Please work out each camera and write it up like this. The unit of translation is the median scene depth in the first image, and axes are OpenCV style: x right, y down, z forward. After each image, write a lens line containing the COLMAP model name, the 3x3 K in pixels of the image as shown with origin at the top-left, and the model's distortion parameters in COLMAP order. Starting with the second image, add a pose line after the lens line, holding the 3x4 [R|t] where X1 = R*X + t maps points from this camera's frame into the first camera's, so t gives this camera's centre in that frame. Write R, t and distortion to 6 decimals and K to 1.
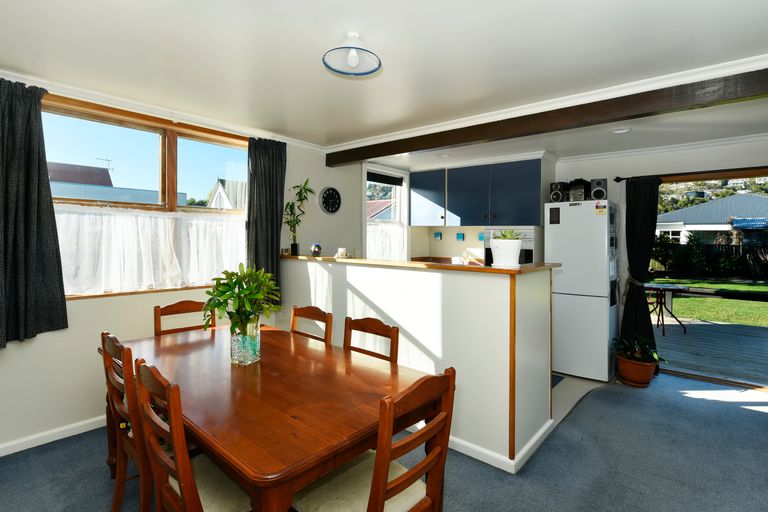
lens RADIAL K [[382.6, 0, 384.2], [0, 382.6, 250.2], [0, 0, 1]] dist [-0.006447, 0.000027]
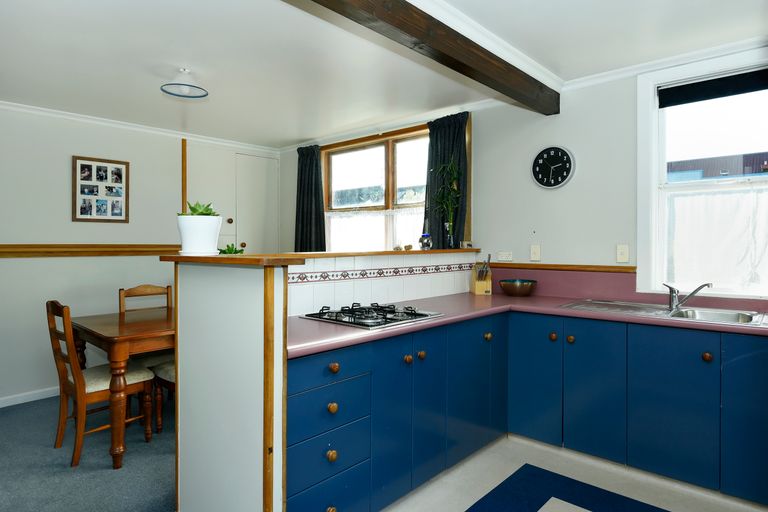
lens RADIAL K [[475.0, 0, 385.4], [0, 475.0, 250.7], [0, 0, 1]] dist [-0.017521, -0.001262]
pose [[-0.033297, 0.014447, -0.999341, 0.907663], [-0.023592, 0.999606, 0.015237, 0.003126], [0.999167, 0.024084, -0.032943, 1.048940]]
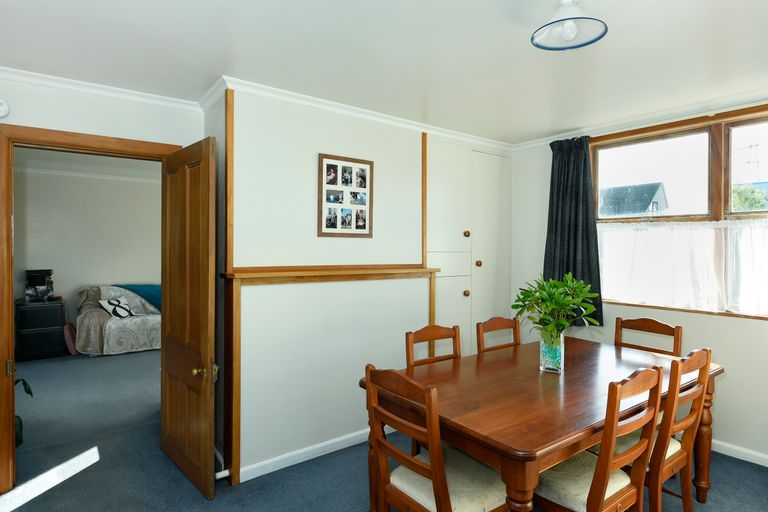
lens RADIAL K [[452.4, 0, 382.5], [0, 452.4, 255.5], [0, 0, 1]] dist [-0.018516, -0.001711]
pose [[-0.217945, 0.013167, -0.975872, 0.571454], [-0.032044, 0.999273, 0.020639, -0.021036], [0.975435, 0.035769, -0.217365, 0.503727]]
